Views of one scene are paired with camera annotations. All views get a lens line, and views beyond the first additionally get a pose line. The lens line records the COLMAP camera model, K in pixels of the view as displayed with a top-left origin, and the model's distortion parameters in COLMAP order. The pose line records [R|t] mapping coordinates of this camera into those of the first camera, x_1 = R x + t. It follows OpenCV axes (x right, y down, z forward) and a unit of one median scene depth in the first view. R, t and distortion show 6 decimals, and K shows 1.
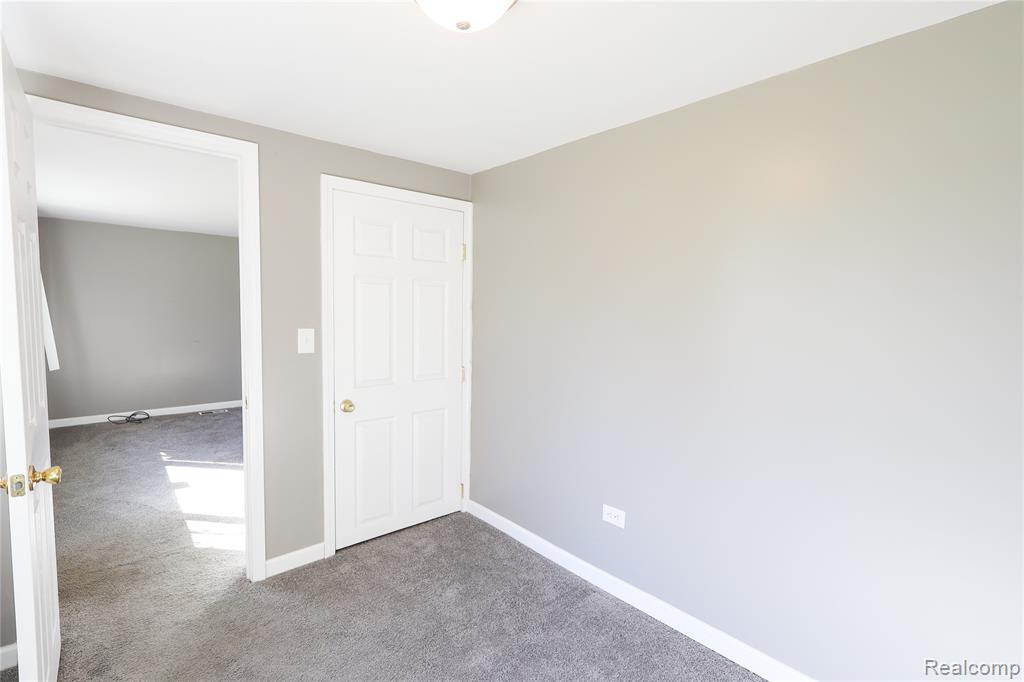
lens RADIAL K [[466.5, 0, 505.0], [0, 466.5, 345.0], [0, 0, 1]] dist [-0.005274, 0.000400]
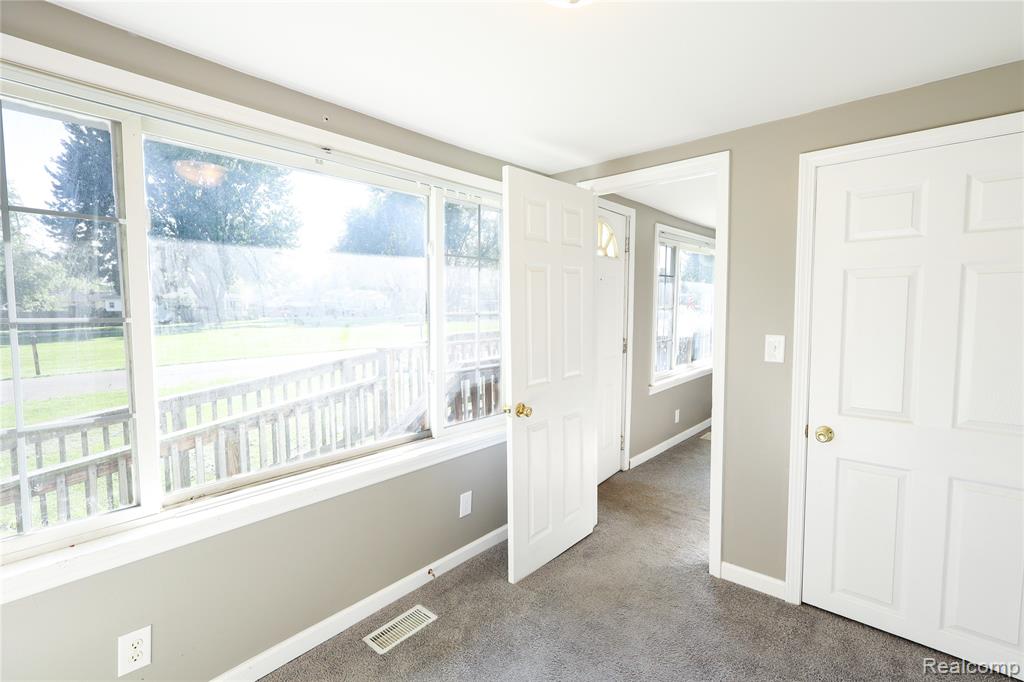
lens RADIAL K [[466.5, 0, 511.0], [0, 466.5, 342.0], [0, 0, 1]] dist [-0.005274, 0.000400]
pose [[0.130420, 0.062688, -0.989475, 0.389601], [-0.063299, 0.996490, 0.054789, -0.038000], [0.989436, 0.055487, 0.133930, 0.372124]]
